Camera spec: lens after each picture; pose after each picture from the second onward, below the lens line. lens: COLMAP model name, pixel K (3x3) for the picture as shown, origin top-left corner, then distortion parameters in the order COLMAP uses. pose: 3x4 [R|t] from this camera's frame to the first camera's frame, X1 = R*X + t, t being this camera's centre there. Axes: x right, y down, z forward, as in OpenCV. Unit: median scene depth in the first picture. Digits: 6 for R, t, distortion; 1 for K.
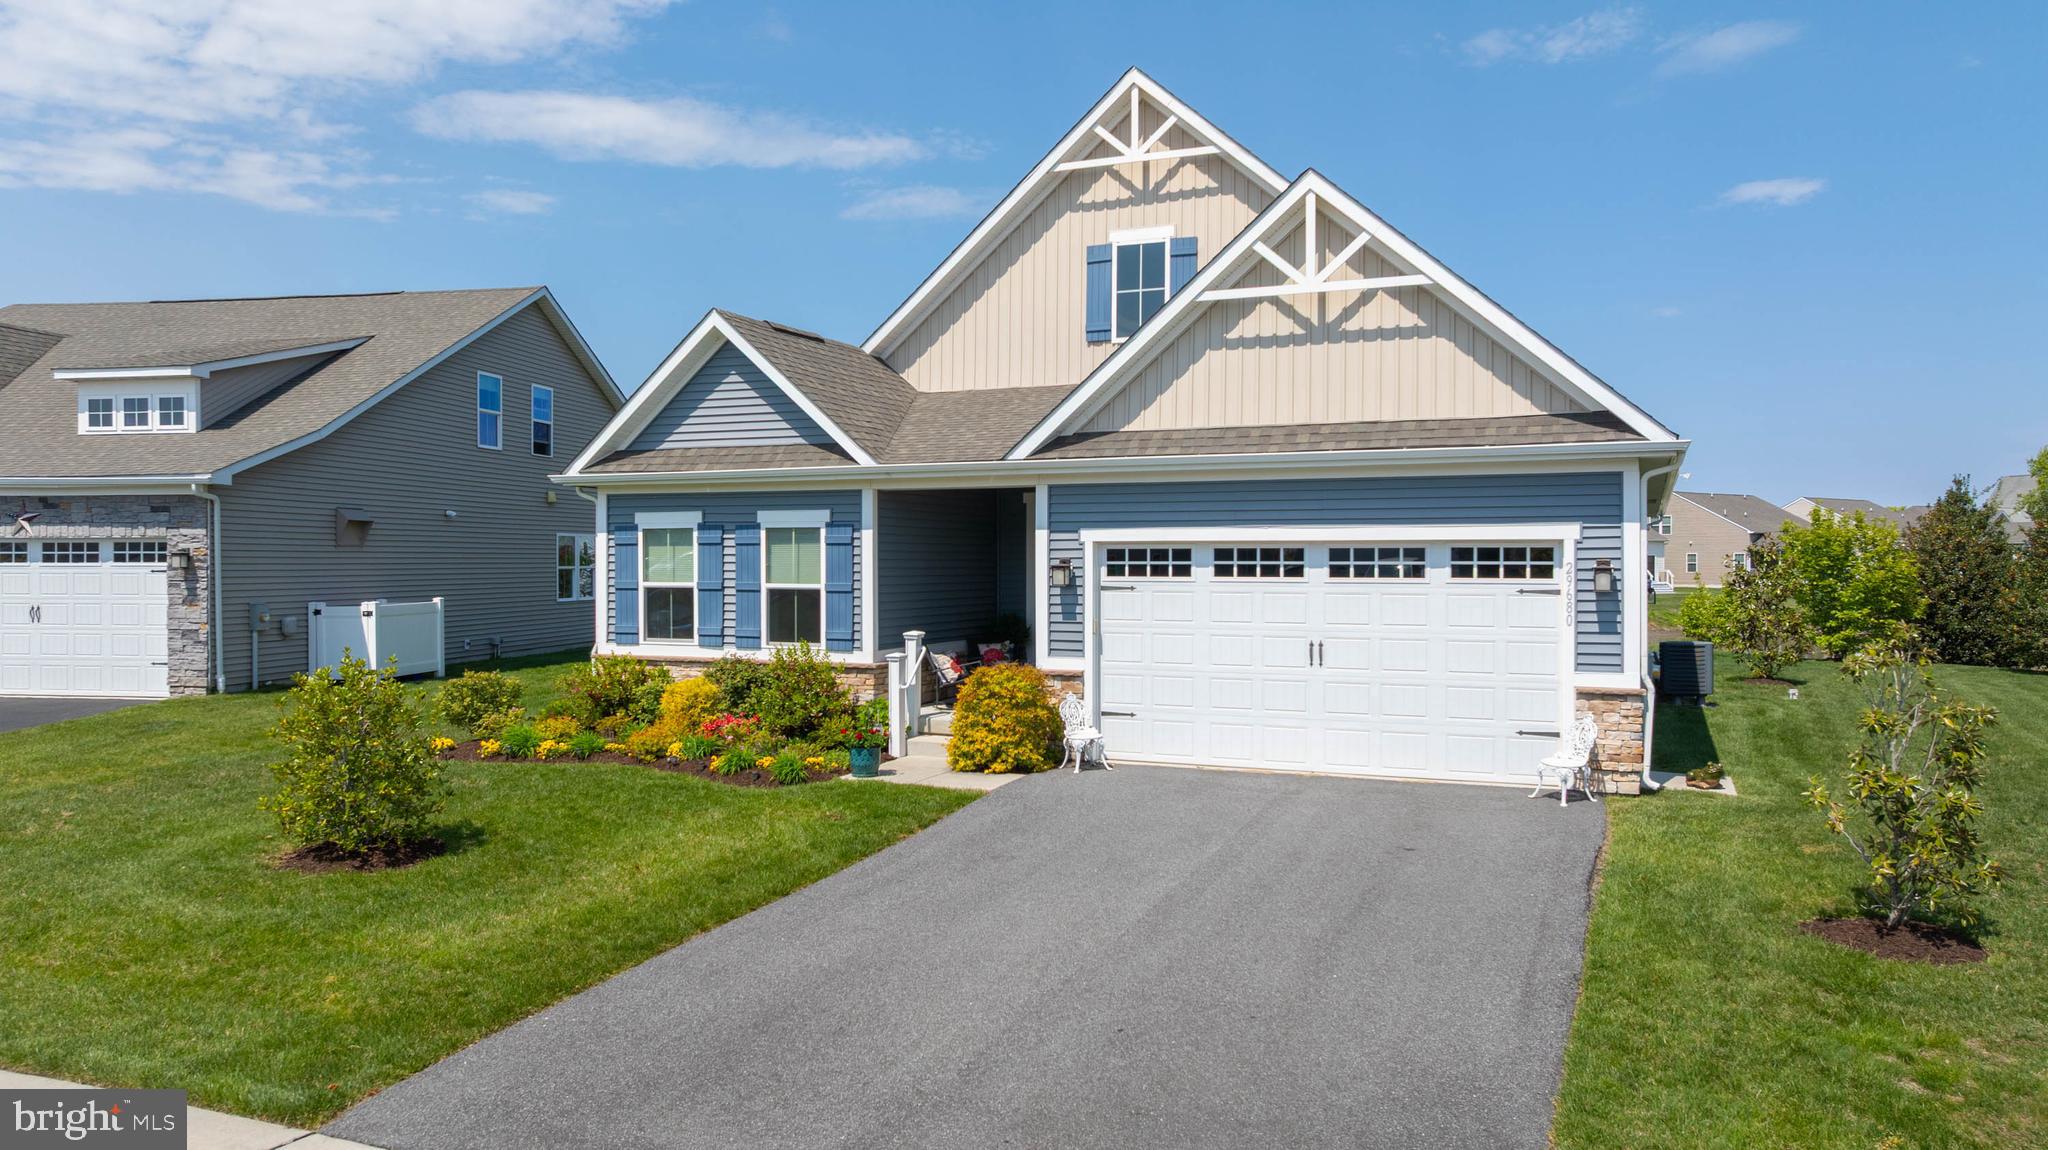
lens RADIAL K [[1440.9, 0, 1016.3], [0, 1440.9, 571.6], [0, 0, 1]] dist [-0.016086, -0.003061]
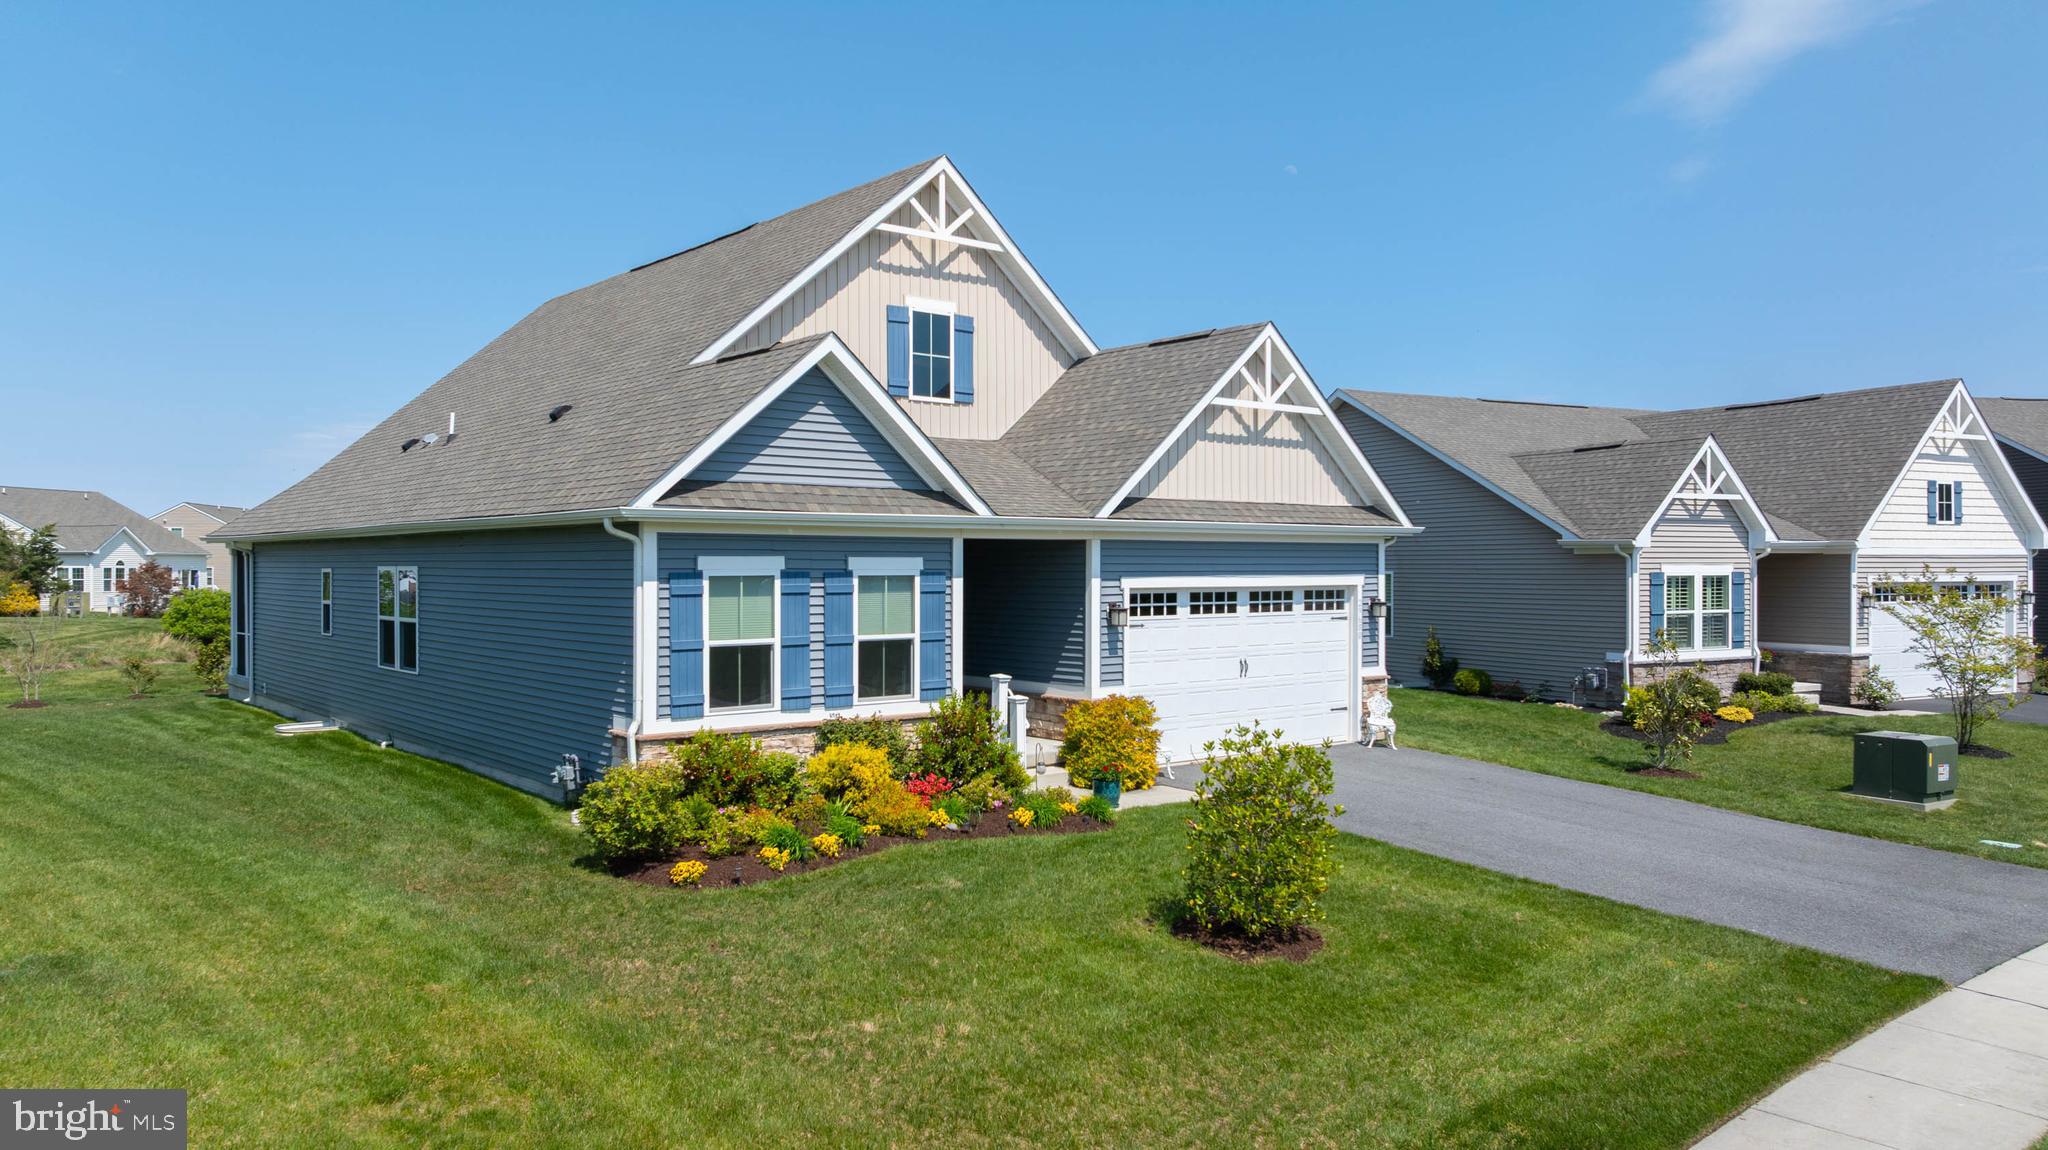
lens RADIAL K [[1440.9, 0, 1033.3], [0, 1440.9, 571.7], [0, 0, 1]] dist [-0.016086, -0.003061]
pose [[0.438049, -0.004408, 0.898940, -0.961561], [0.008785, 0.999961, 0.000623, -0.032519], [-0.898908, 0.007625, 0.438071, 0.493184]]
